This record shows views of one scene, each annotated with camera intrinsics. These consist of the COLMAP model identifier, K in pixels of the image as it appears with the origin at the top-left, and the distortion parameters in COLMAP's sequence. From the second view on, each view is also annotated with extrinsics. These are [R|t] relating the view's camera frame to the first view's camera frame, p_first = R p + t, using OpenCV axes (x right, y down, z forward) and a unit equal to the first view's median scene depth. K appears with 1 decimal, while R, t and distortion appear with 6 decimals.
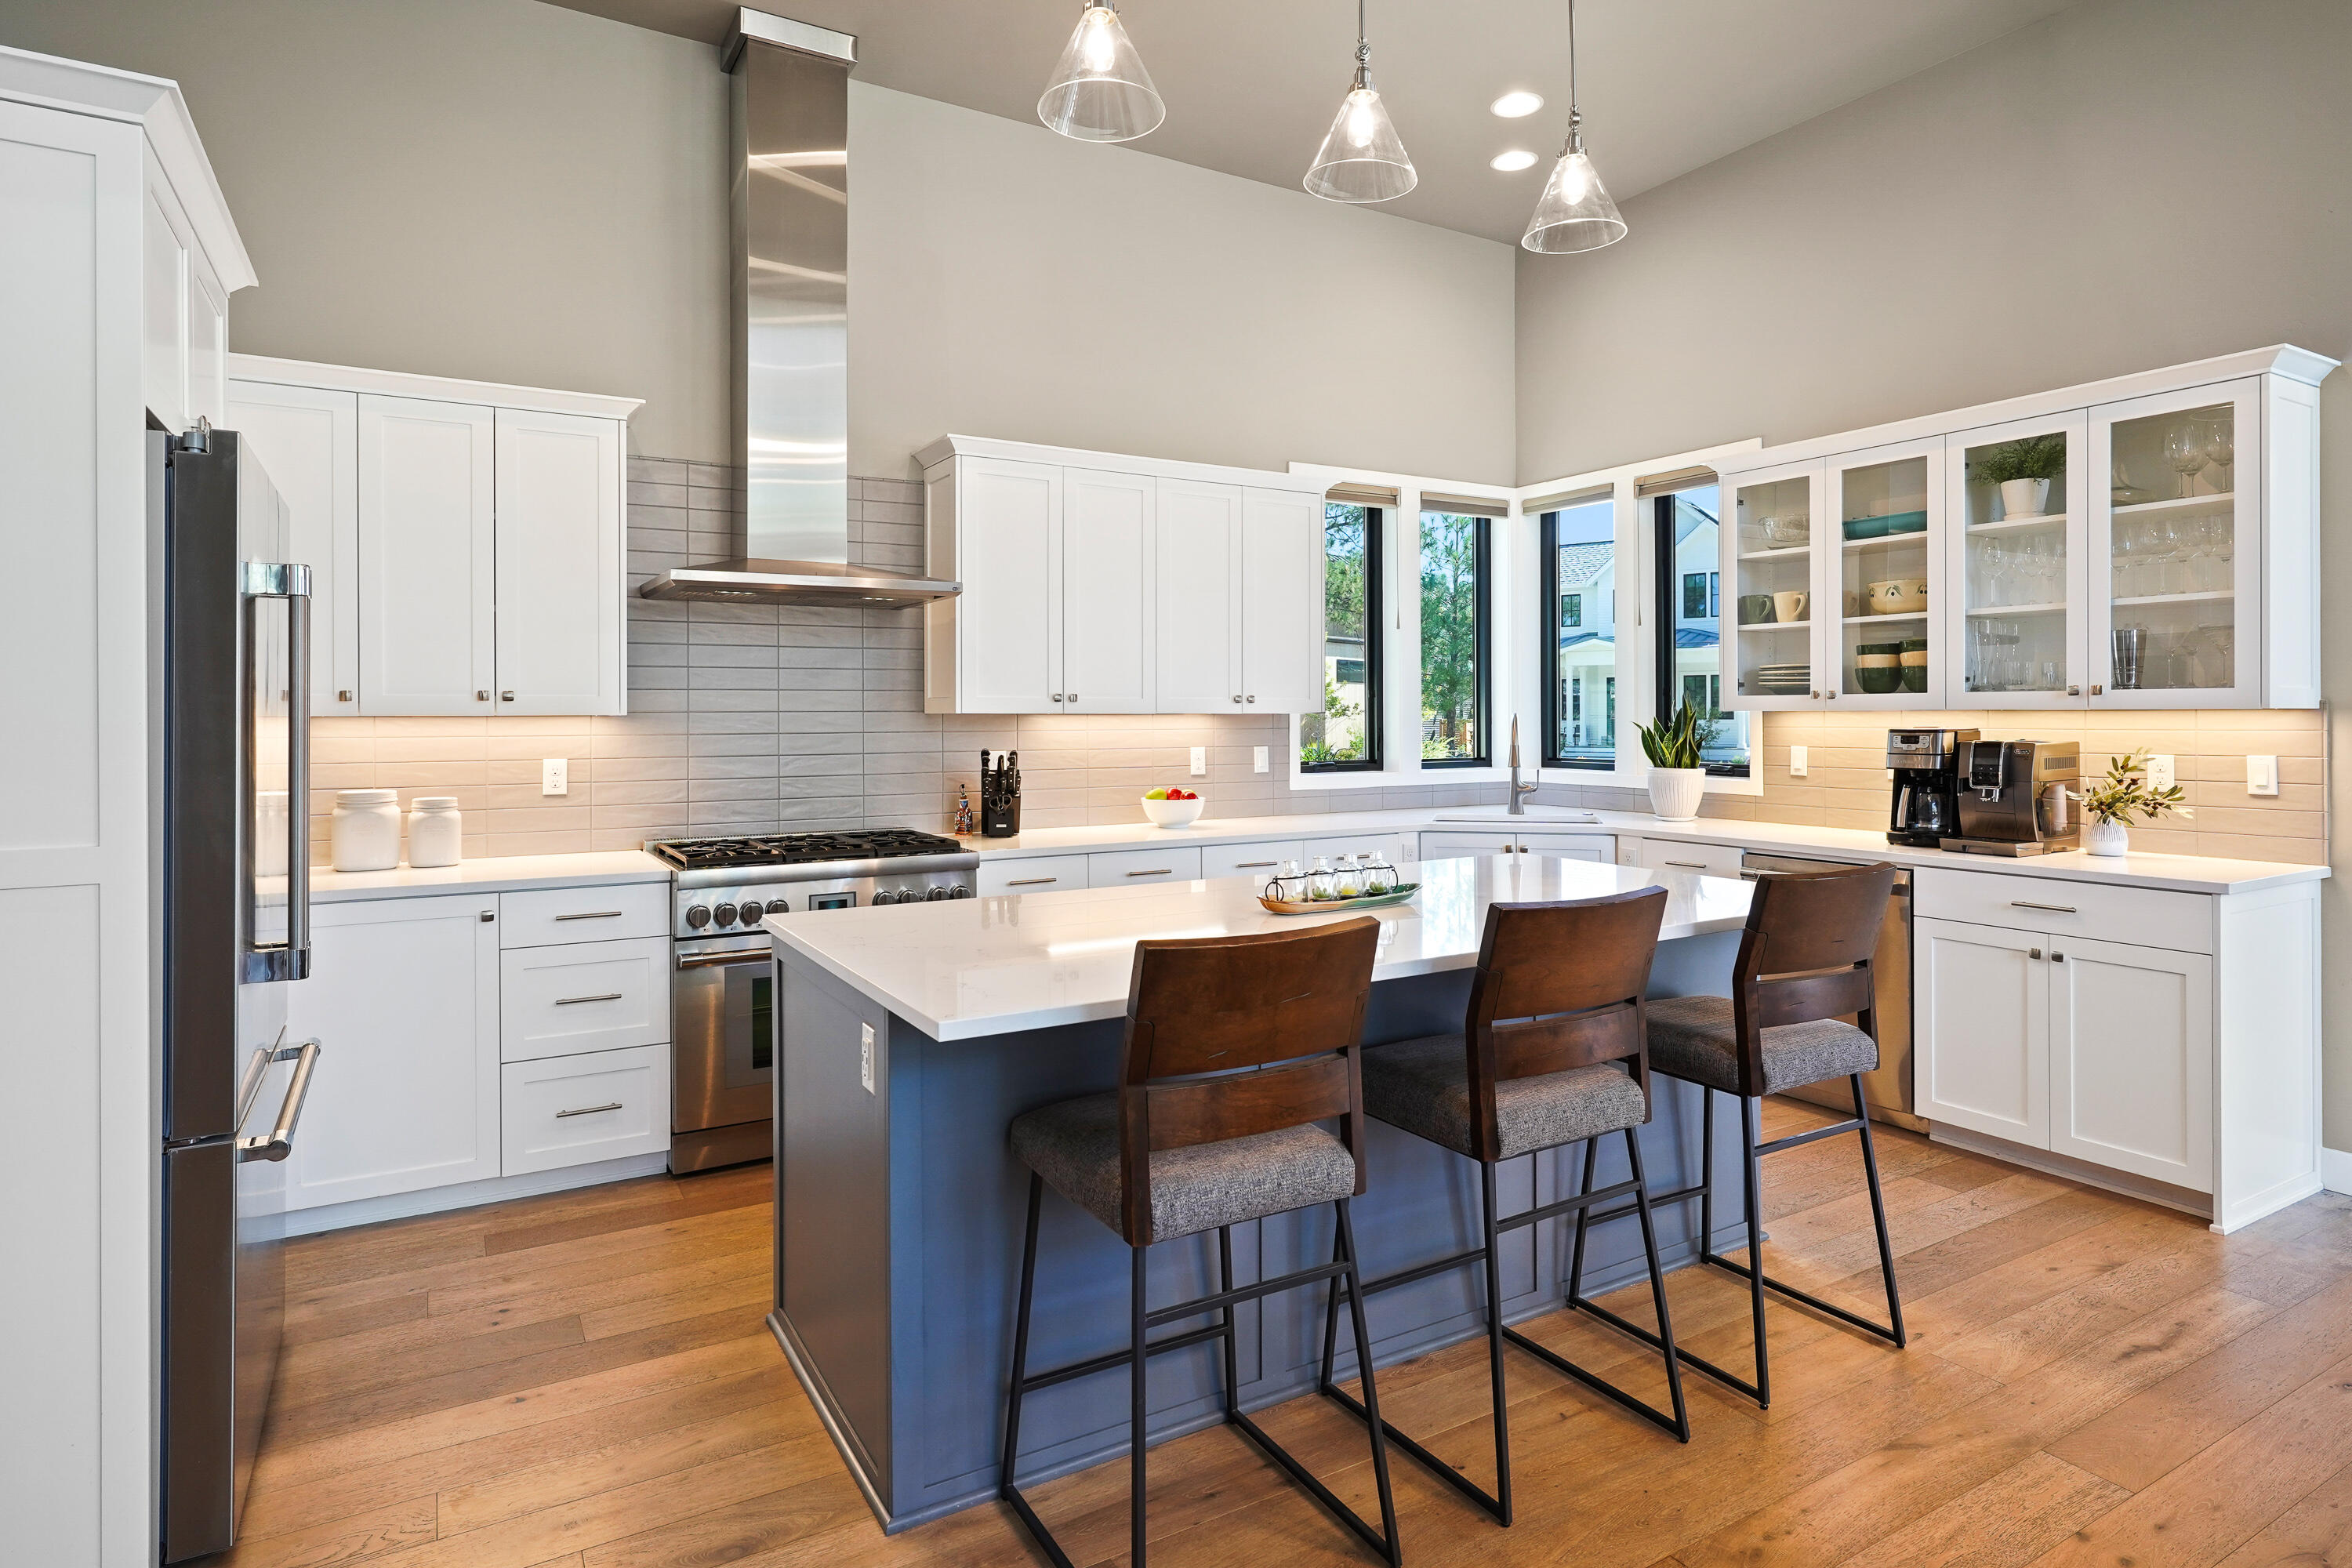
lens RADIAL K [[1284.4, 0, 1173.9], [0, 1284.4, 703.3], [0, 0, 1]] dist [-0.007581, -0.001352]
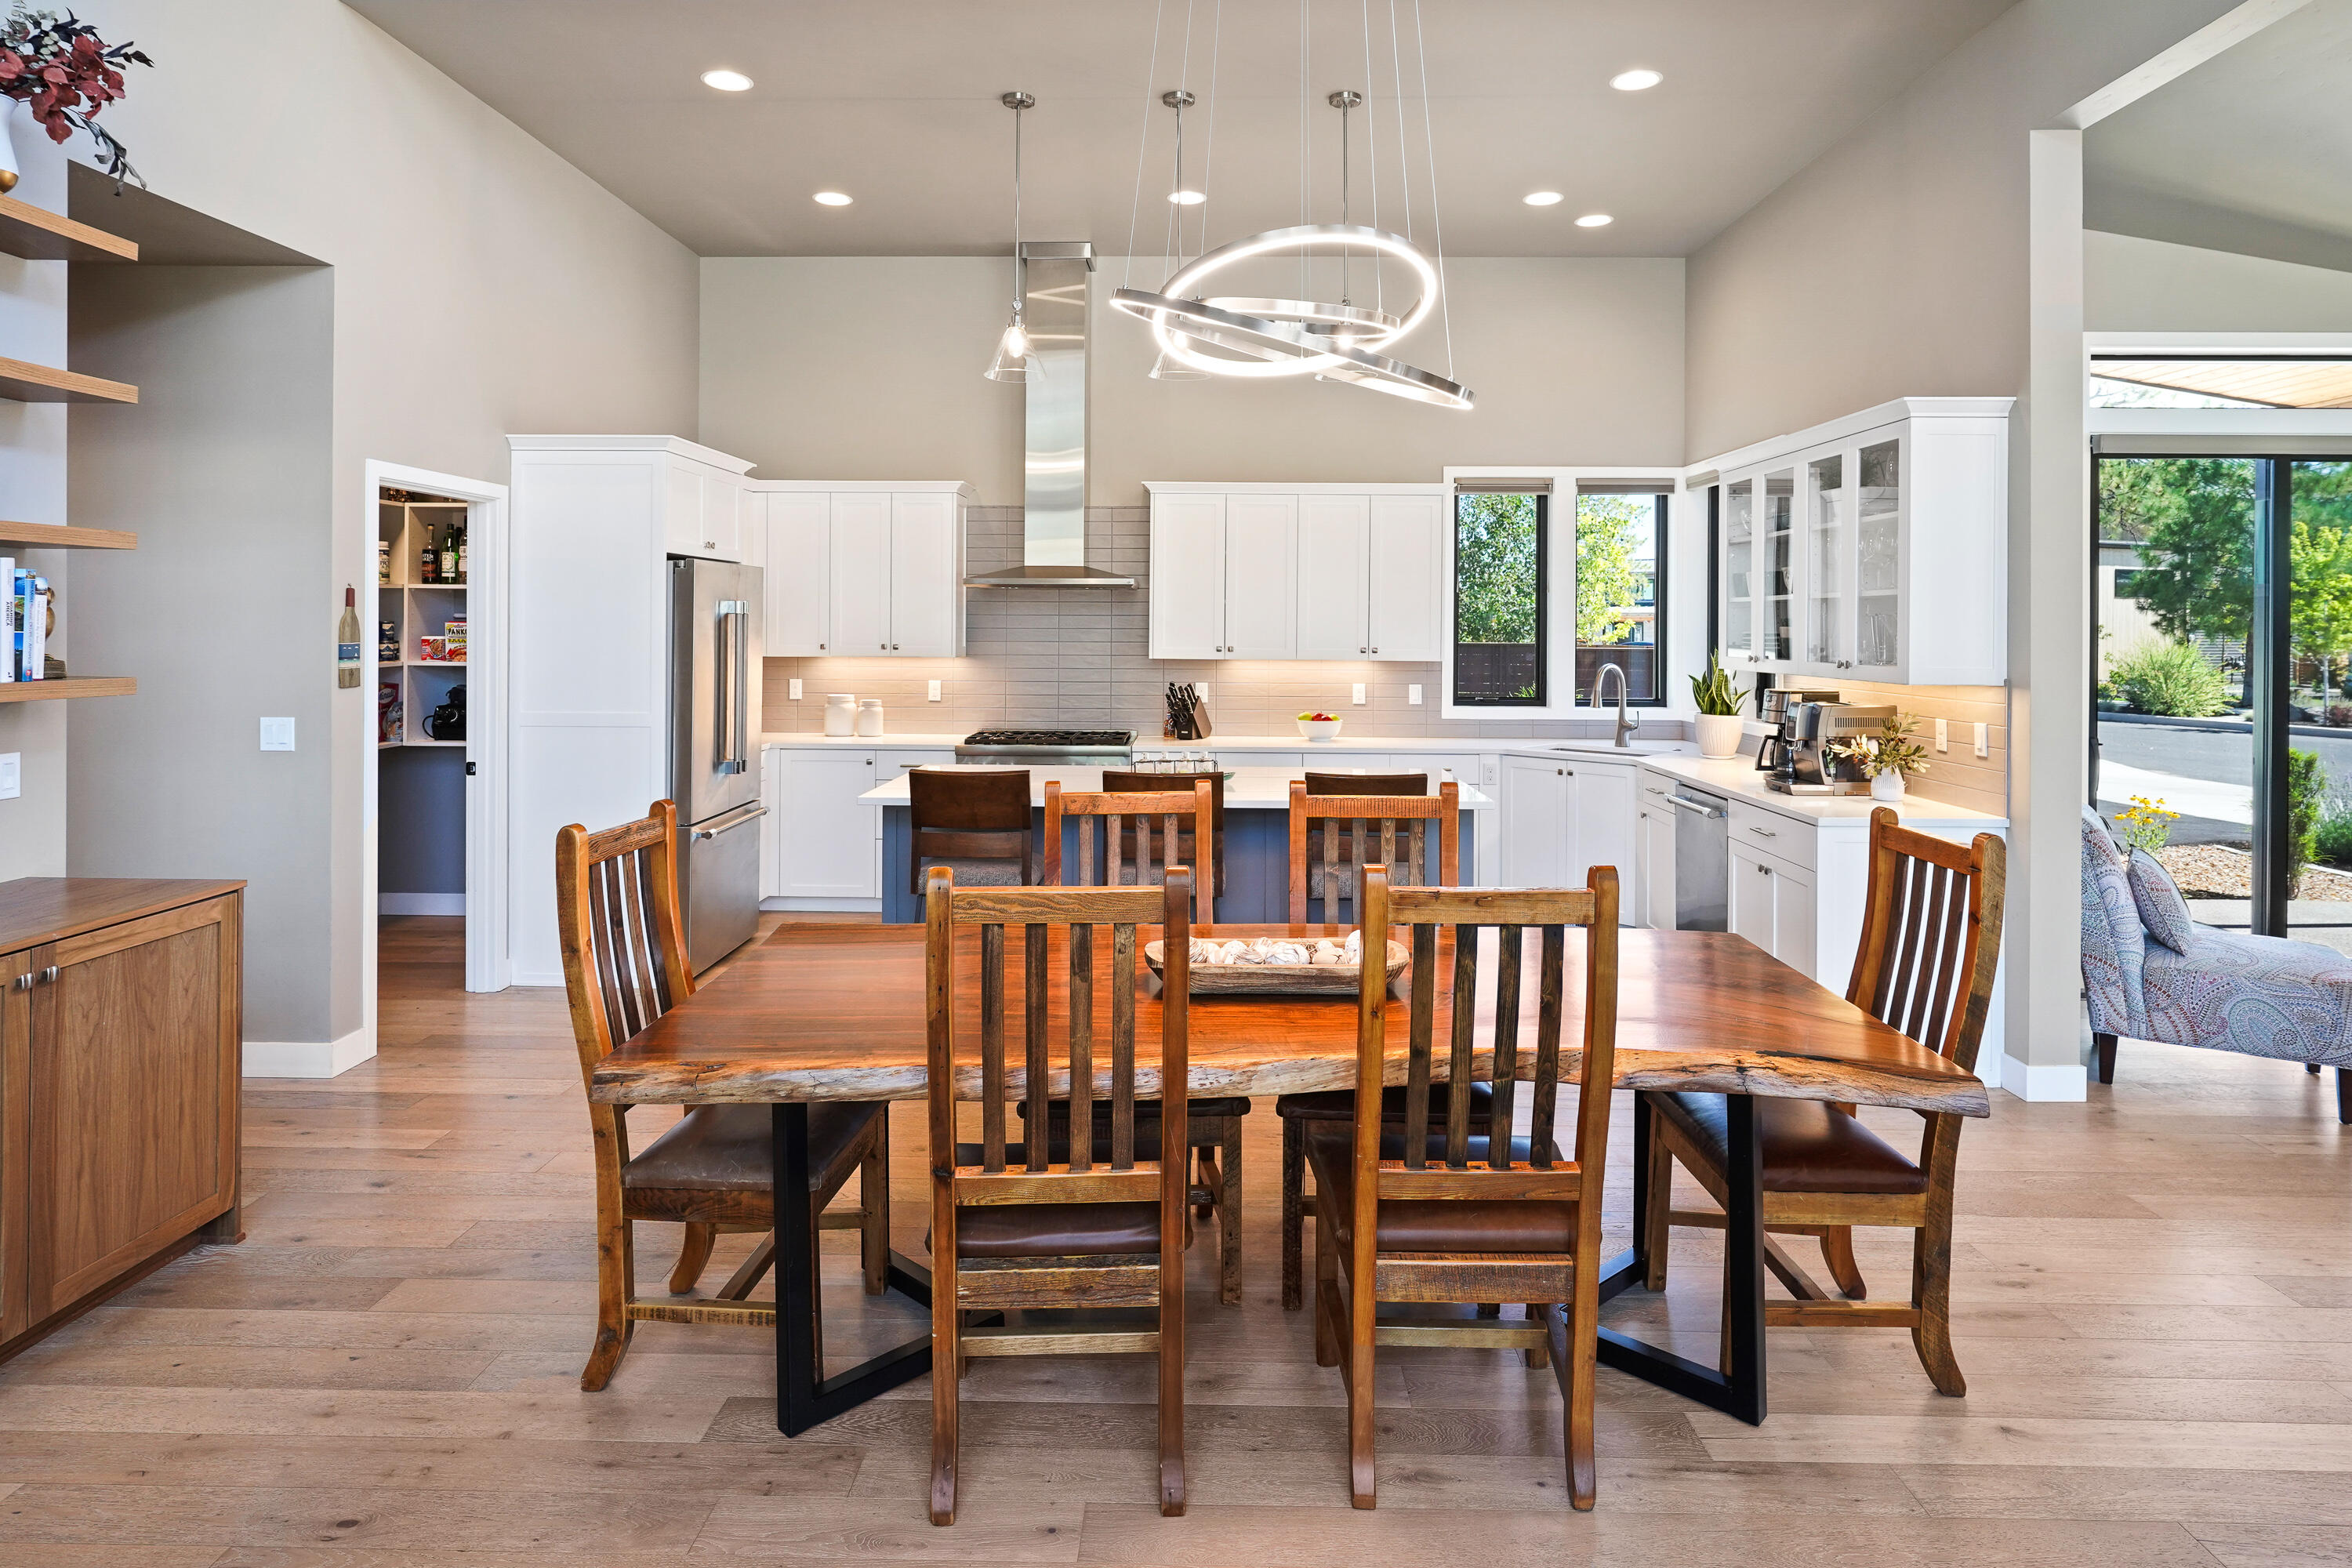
lens RADIAL K [[1346.1, 0, 1177.3], [0, 1346.1, 641.3], [0, 0, 1]] dist [-0.003619, 0.002918]
pose [[0.855737, 0.015730, -0.517172, 0.749071], [-0.004681, 0.999732, 0.022663, -0.053938], [0.517390, -0.016972, 0.855581, -0.409194]]
